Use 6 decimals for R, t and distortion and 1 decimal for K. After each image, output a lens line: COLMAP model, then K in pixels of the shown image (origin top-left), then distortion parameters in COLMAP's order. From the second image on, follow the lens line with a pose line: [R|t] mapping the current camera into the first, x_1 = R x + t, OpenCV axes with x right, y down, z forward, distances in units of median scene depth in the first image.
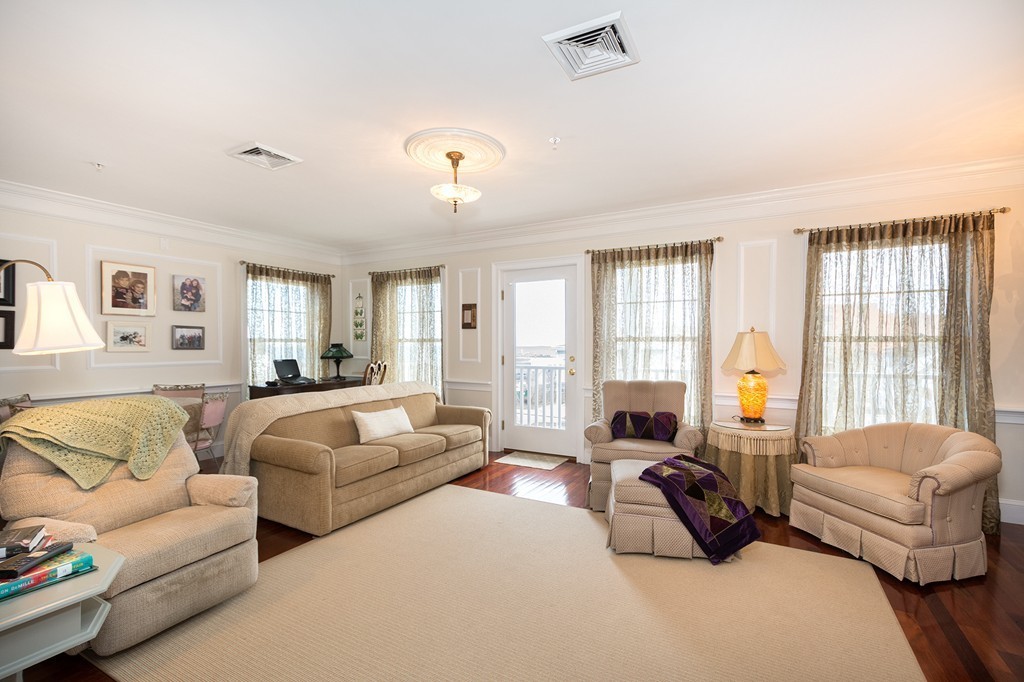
lens RADIAL K [[449.6, 0, 504.1], [0, 449.6, 346.2], [0, 0, 1]] dist [-0.010048, -0.000990]
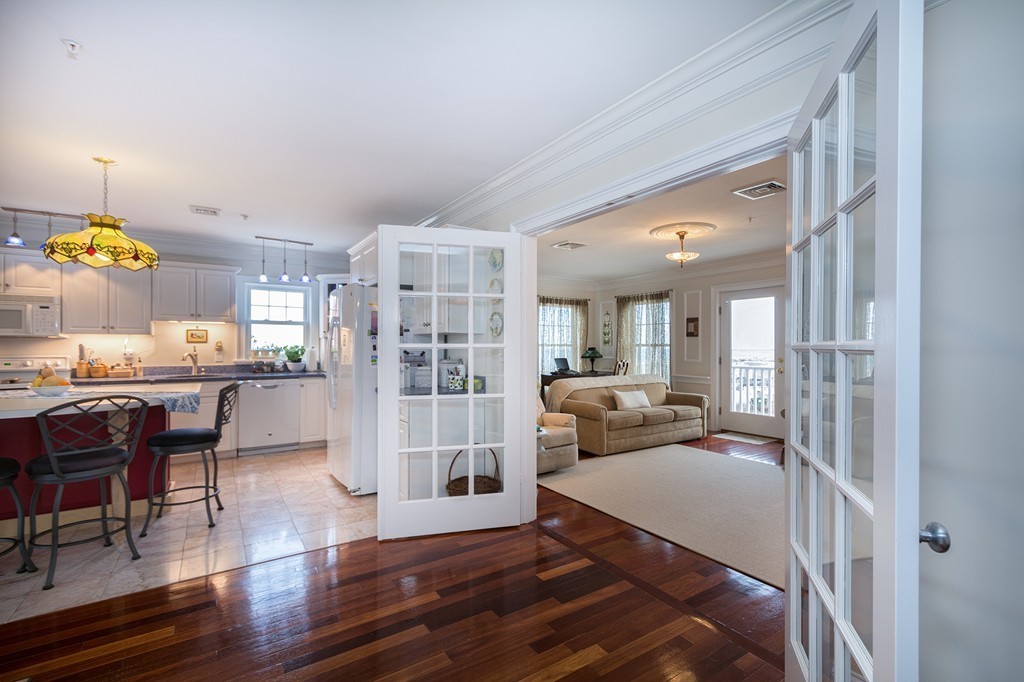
lens RADIAL K [[449.6, 0, 509.4], [0, 449.6, 348.8], [0, 0, 1]] dist [-0.010048, -0.000990]
pose [[0.891054, 0.003554, -0.453884, 0.043302], [-0.003792, 0.999993, 0.000385, -0.001193], [0.453882, 0.001378, 0.891061, -0.428857]]
